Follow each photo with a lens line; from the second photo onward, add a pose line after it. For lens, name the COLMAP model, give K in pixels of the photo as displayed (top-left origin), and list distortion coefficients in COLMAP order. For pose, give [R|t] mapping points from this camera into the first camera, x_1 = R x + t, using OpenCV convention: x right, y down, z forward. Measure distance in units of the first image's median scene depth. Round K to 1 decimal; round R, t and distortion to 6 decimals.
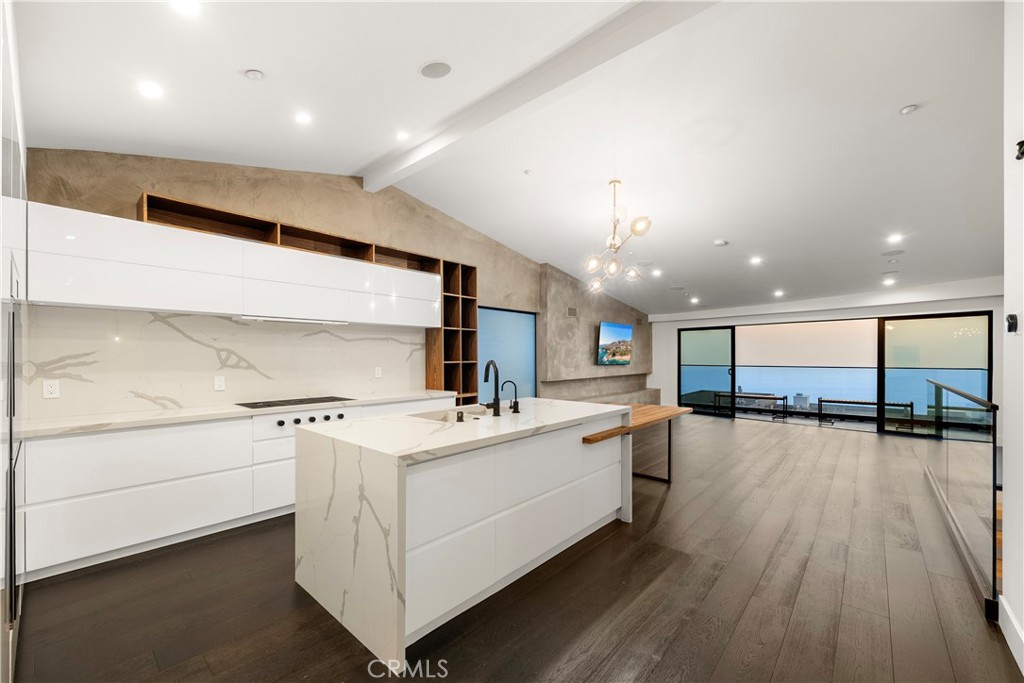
lens RADIAL K [[407.8, 0, 500.5], [0, 407.8, 362.8], [0, 0, 1]] dist [0.000011, -0.000174]
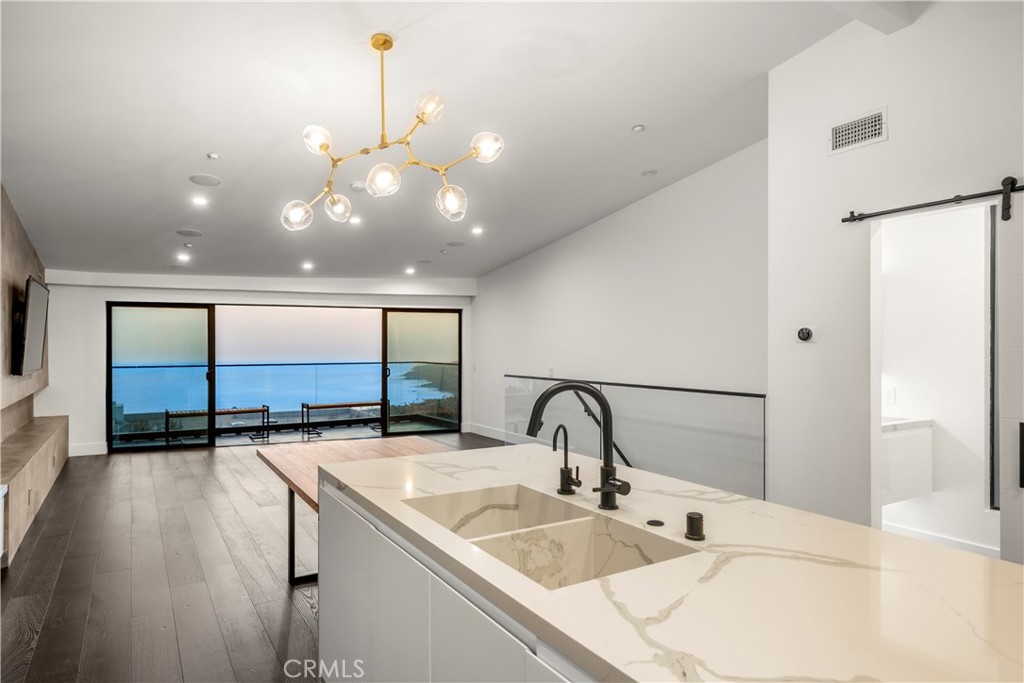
lens RADIAL K [[595.3, 0, 511.5], [0, 595.3, 348.9], [0, 0, 1]] dist [-0.004844, 0.000193]
pose [[0.267783, -0.003547, 0.963473, -0.204486], [0.015967, 0.999872, -0.000757, -0.011774], [-0.963347, 0.015586, 0.267805, 0.296493]]
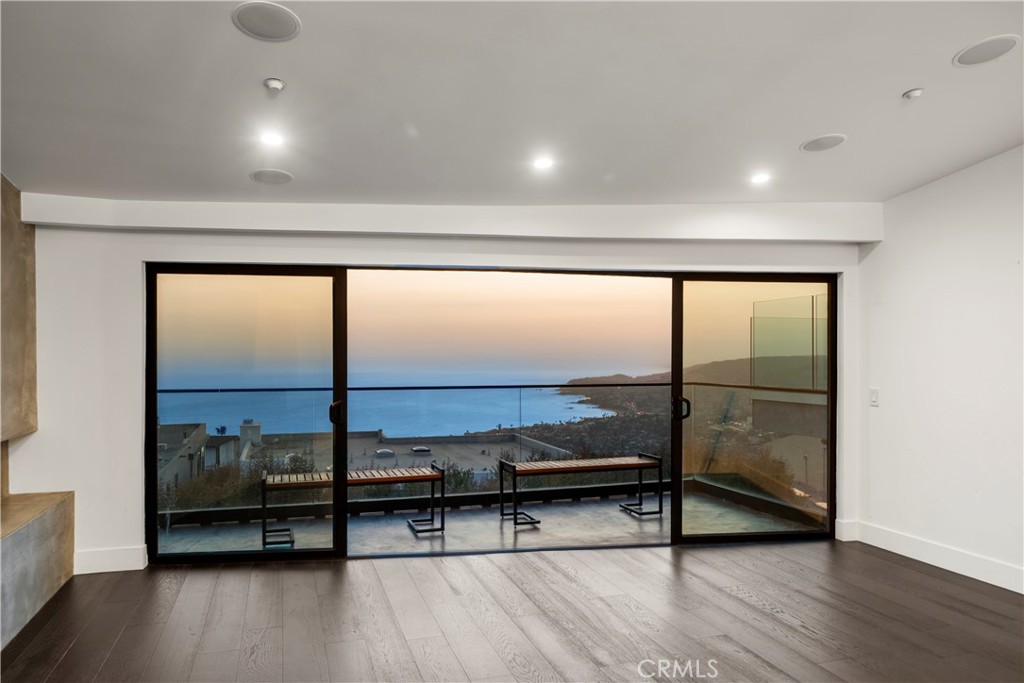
lens RADIAL K [[689.9, 0, 512.7], [0, 689.9, 352.1], [0, 0, 1]] dist [0.001325, 0.001497]
pose [[0.493505, 0.006359, 0.869720, 0.172941], [0.013939, 0.999787, -0.015219, -0.014680], [-0.869631, 0.019634, 0.493312, 0.622763]]
